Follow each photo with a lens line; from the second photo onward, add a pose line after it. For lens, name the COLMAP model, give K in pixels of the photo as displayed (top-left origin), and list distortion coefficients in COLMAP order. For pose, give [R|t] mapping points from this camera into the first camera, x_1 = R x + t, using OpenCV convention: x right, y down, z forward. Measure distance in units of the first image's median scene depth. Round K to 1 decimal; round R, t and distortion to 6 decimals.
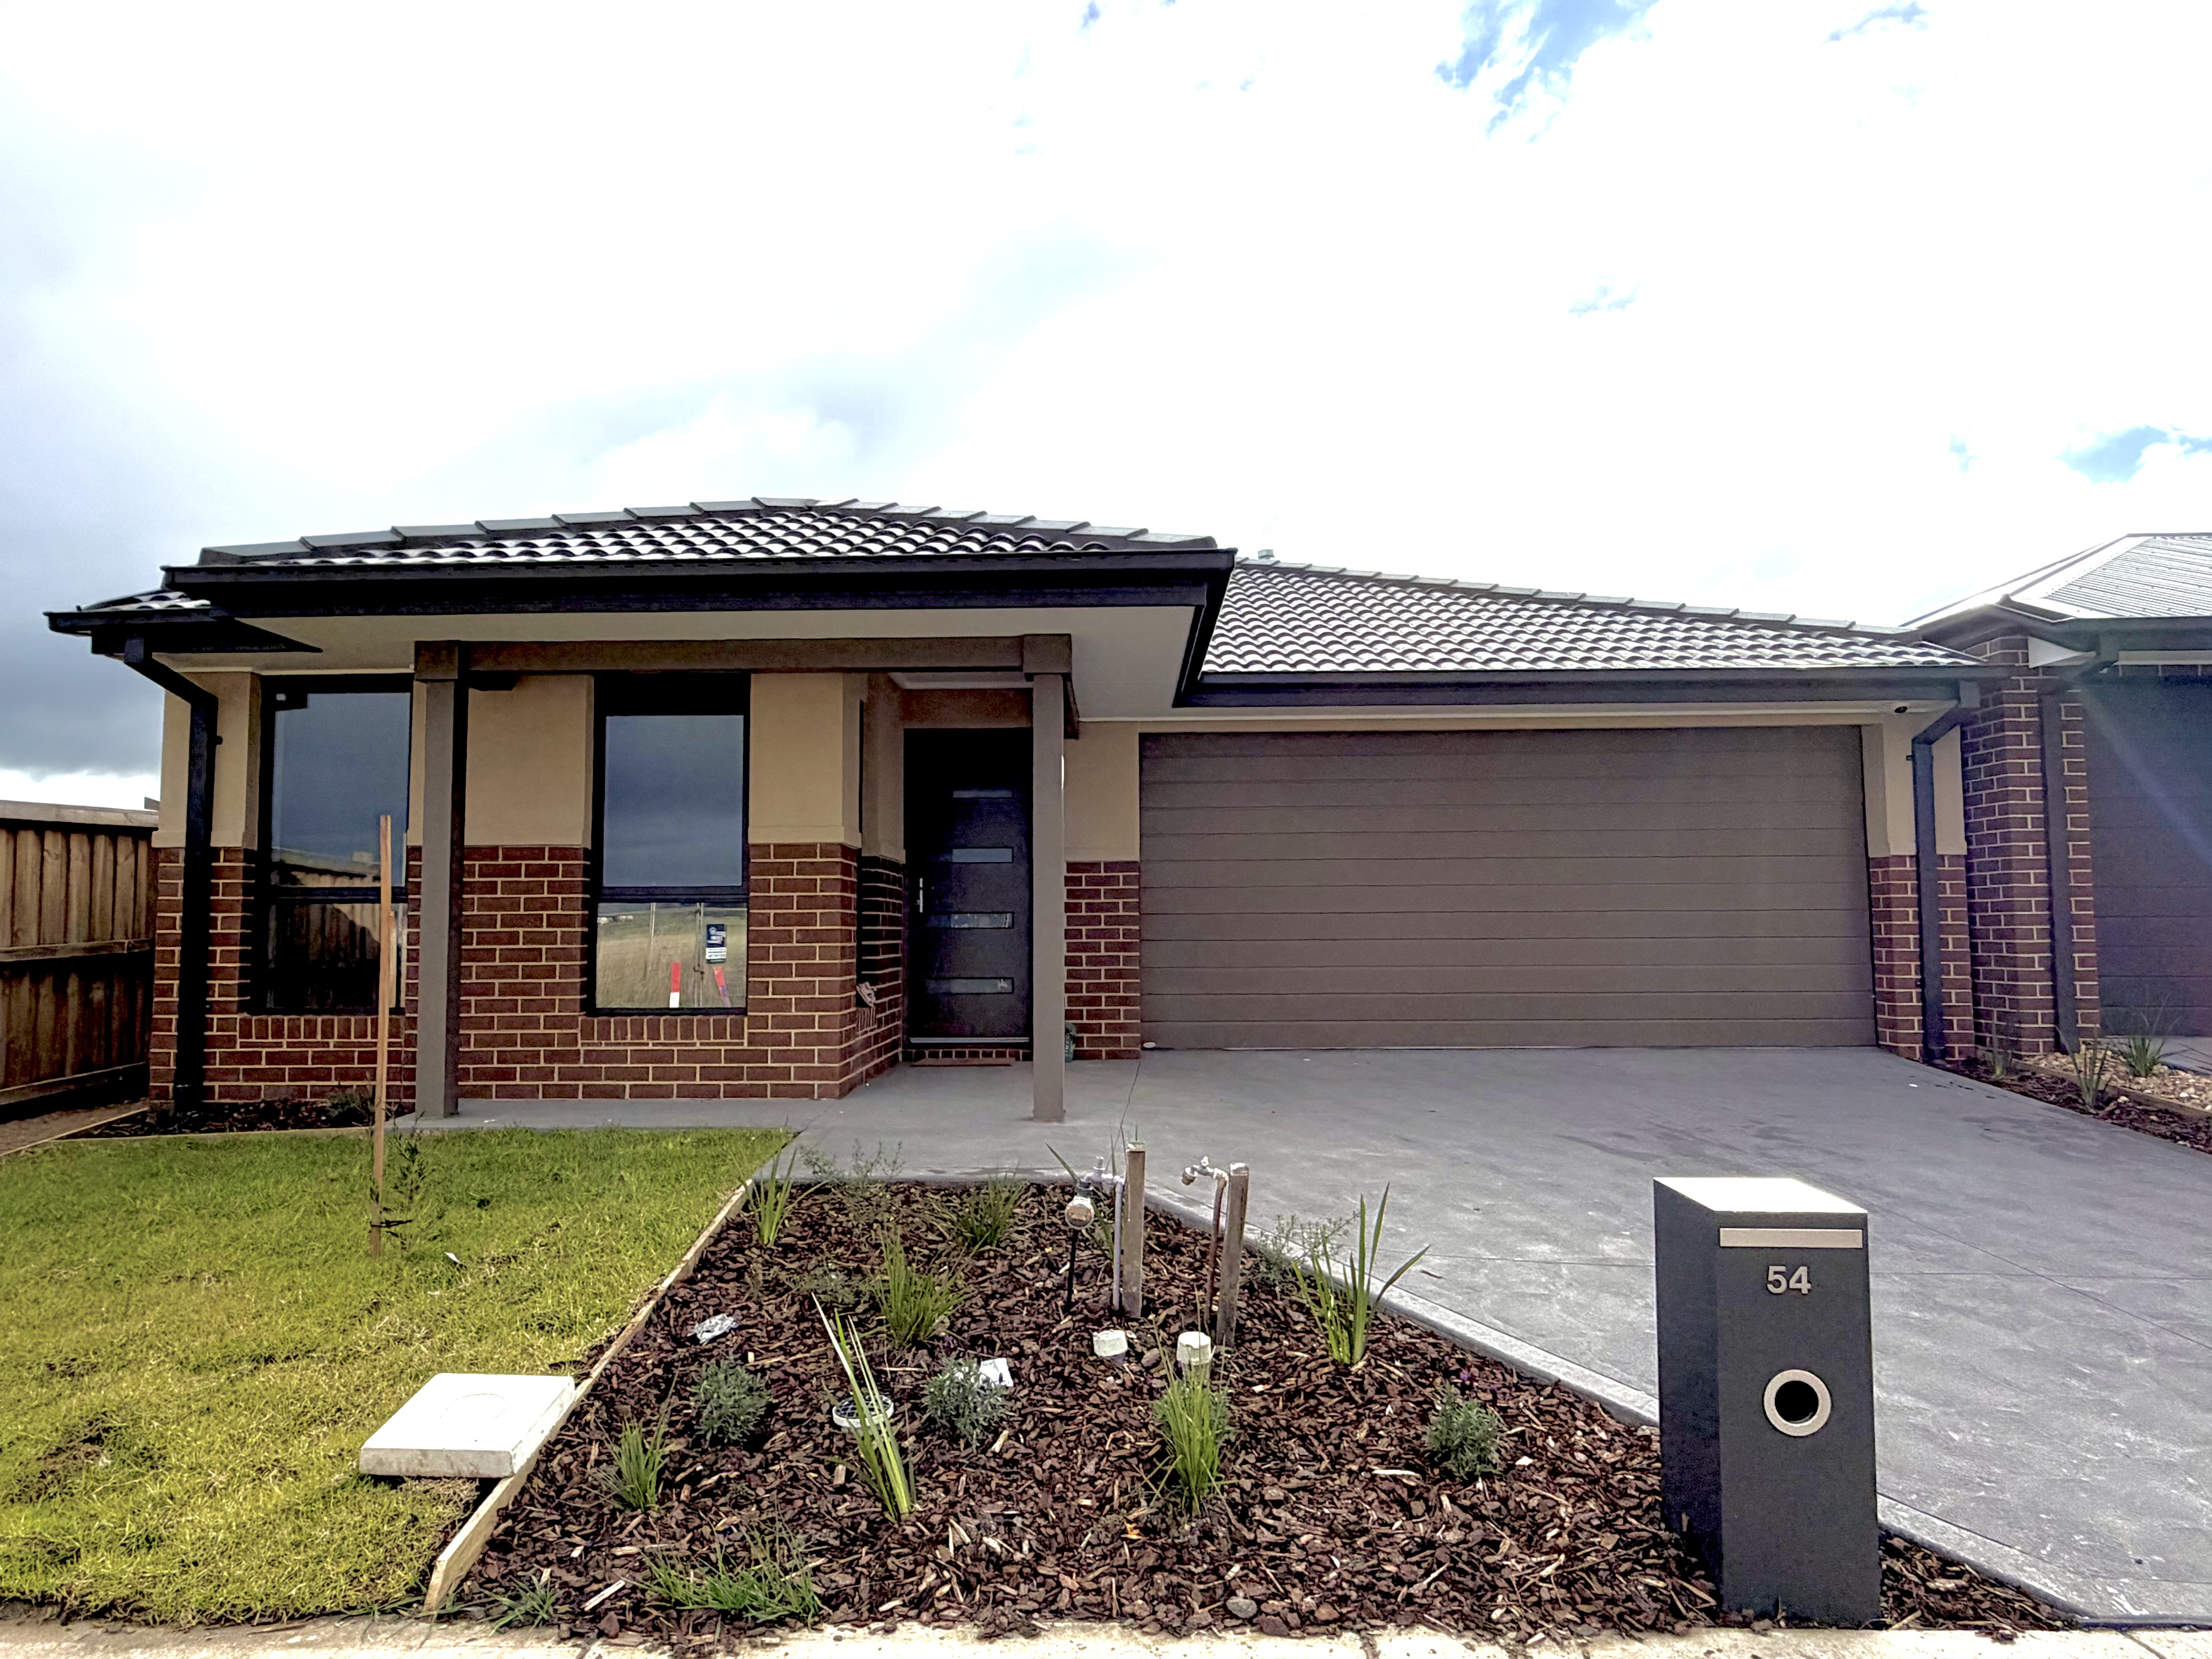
lens RADIAL K [[1340.6, 0, 1079.7], [0, 1340.6, 830.9], [0, 0, 1]] dist [-0.003526, 0.003704]
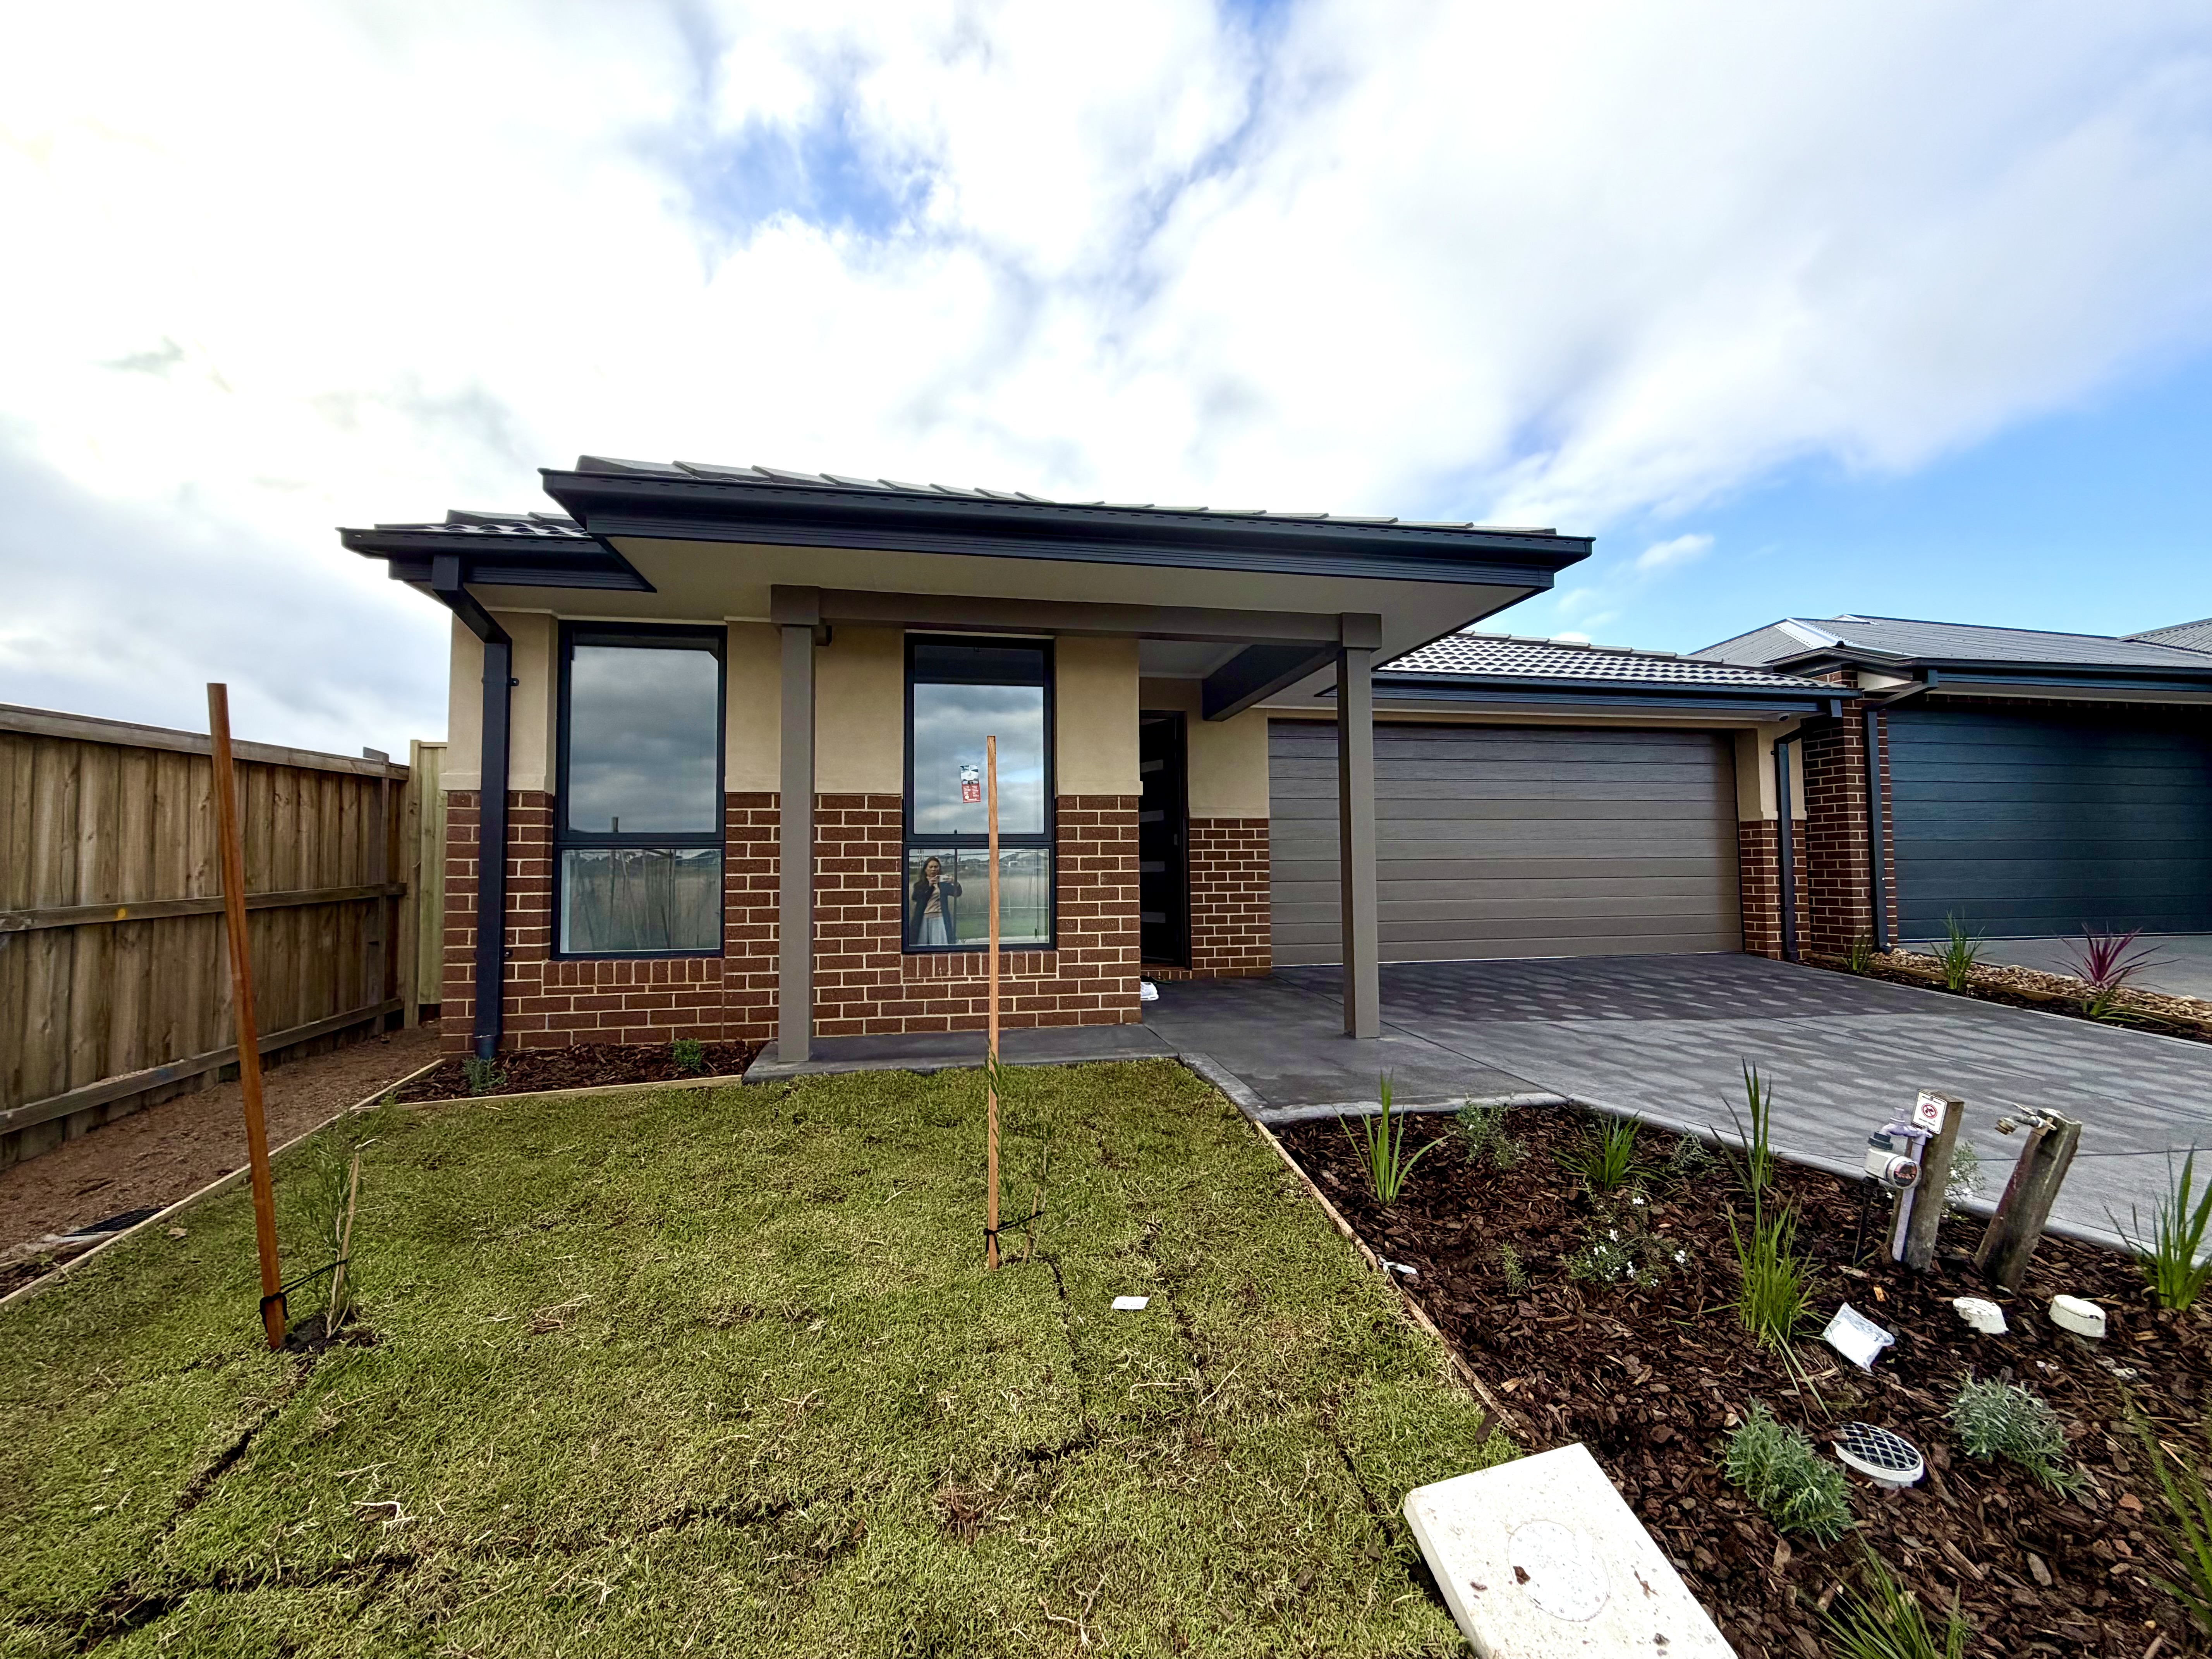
lens RADIAL K [[881.3, 0, 1101.0], [0, 881.3, 828.5], [0, 0, 1]] dist [0.000351, -0.000385]
pose [[0.976901, 0.007392, 0.213562, -0.360758], [-0.011617, 0.999761, 0.018534, 0.022482], [-0.213374, -0.020587, 0.976754, 0.276761]]
